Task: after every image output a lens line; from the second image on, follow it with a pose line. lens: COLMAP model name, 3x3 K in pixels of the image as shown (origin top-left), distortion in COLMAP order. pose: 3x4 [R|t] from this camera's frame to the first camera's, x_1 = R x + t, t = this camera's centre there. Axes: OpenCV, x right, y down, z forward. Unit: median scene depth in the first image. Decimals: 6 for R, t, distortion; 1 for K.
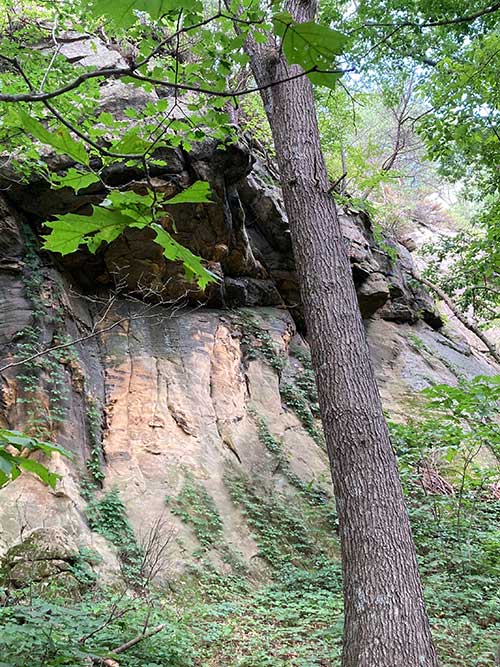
lens RADIAL K [[498.2, 0, 250.0], [0, 498.2, 333.5], [0, 0, 1]] dist [0.001881, 0.000450]
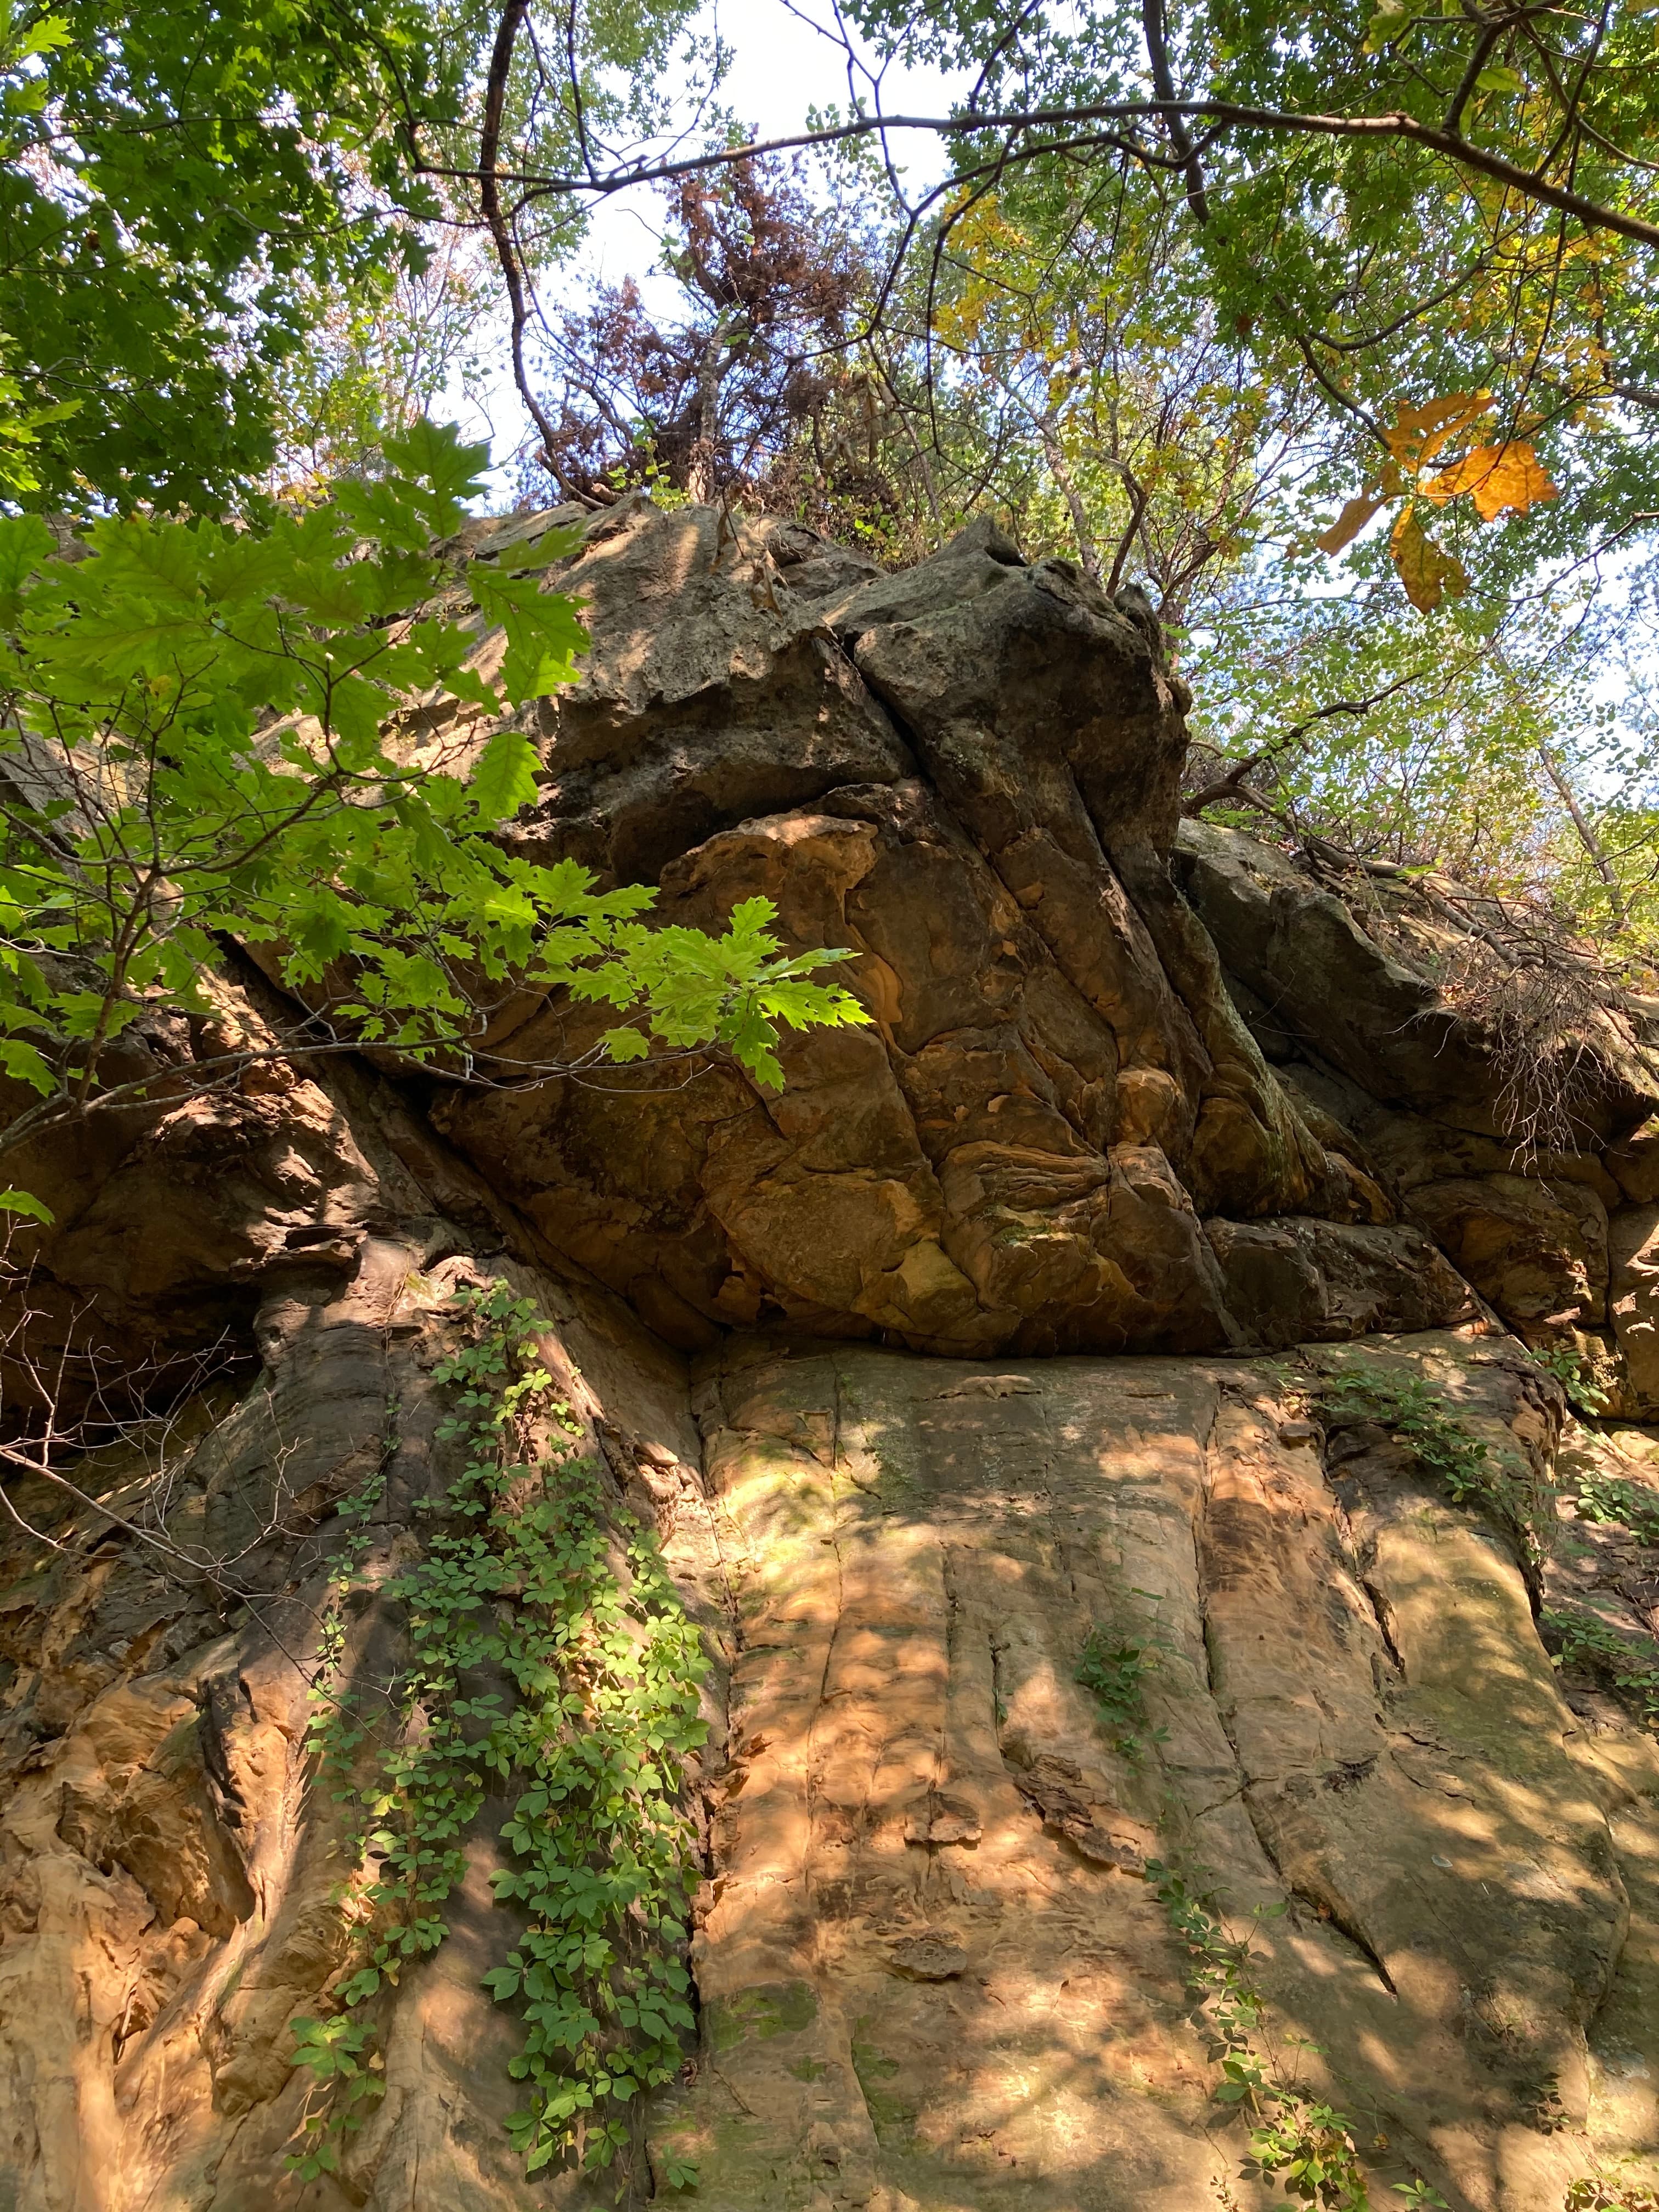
lens RADIAL K [[1652.1, 0, 829.5], [0, 1652.1, 1106.0], [0, 0, 1]] dist [0.001881, 0.000450]
pose [[0.931122, -0.235493, -0.278487, 0.022812], [0.149762, 0.943125, -0.296792, 0.063836], [0.332540, 0.234643, 0.913433, 0.189128]]
